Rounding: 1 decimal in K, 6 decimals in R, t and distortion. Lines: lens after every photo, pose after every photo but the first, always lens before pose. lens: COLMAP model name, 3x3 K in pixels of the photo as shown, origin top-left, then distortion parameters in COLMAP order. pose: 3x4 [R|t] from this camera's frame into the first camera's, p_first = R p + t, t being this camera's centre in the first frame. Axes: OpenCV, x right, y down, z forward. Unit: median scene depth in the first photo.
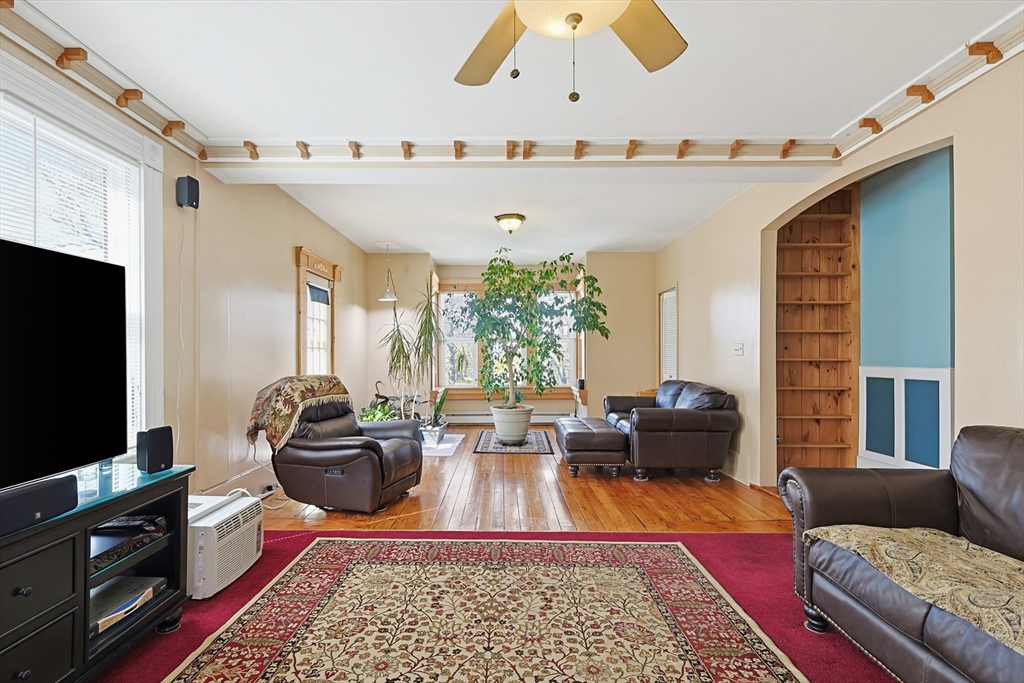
lens RADIAL K [[489.0, 0, 499.9], [0, 489.0, 357.6], [0, 0, 1]] dist [0.003470, 0.000603]
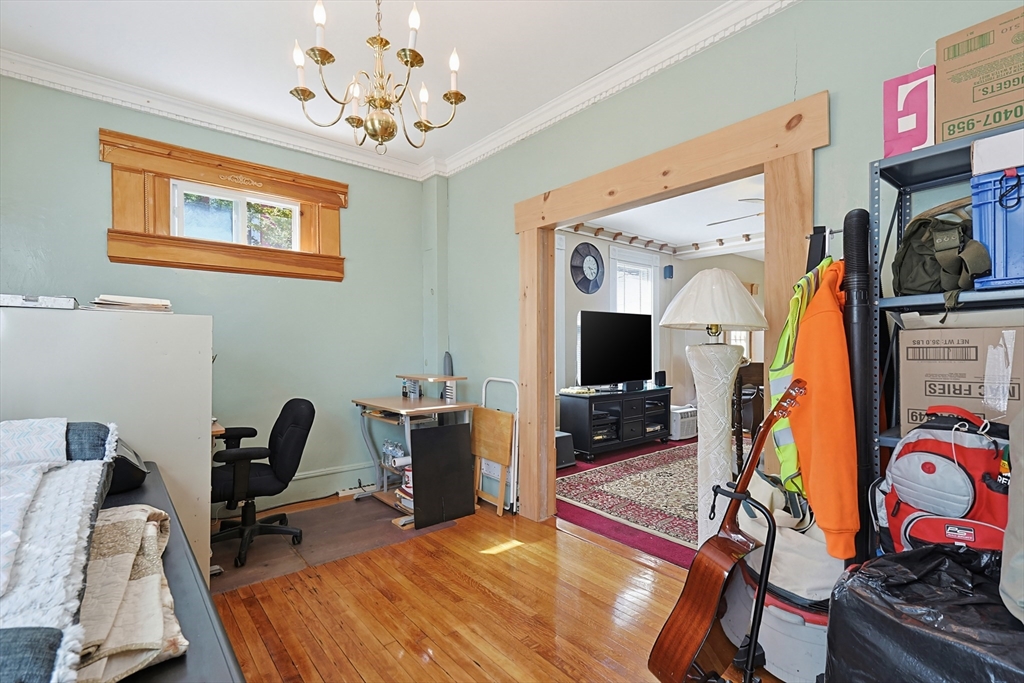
lens RADIAL K [[475.7, 0, 521.2], [0, 475.7, 342.9], [0, 0, 1]] dist [0.000051, -0.000556]
pose [[0.661388, -0.001137, -0.750043, 0.694597], [-0.002269, 0.999991, -0.003518, -0.006218], [0.750040, 0.004029, 0.661380, -1.195443]]
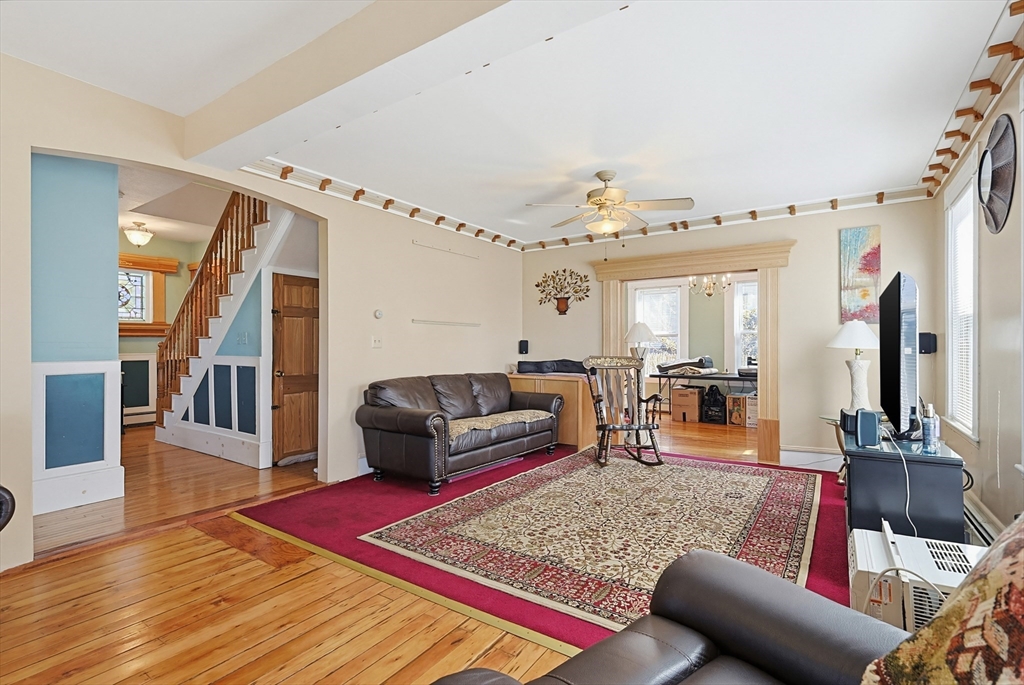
lens RADIAL K [[482.4, 0, 508.2], [0, 482.4, 344.1], [0, 0, 1]] dist [0.003246, 0.000127]
pose [[-0.829455, 0.003572, 0.558563, -0.533049], [0.001384, 0.999990, -0.004341, -0.008589], [-0.558572, -0.002827, -0.829451, 2.044121]]
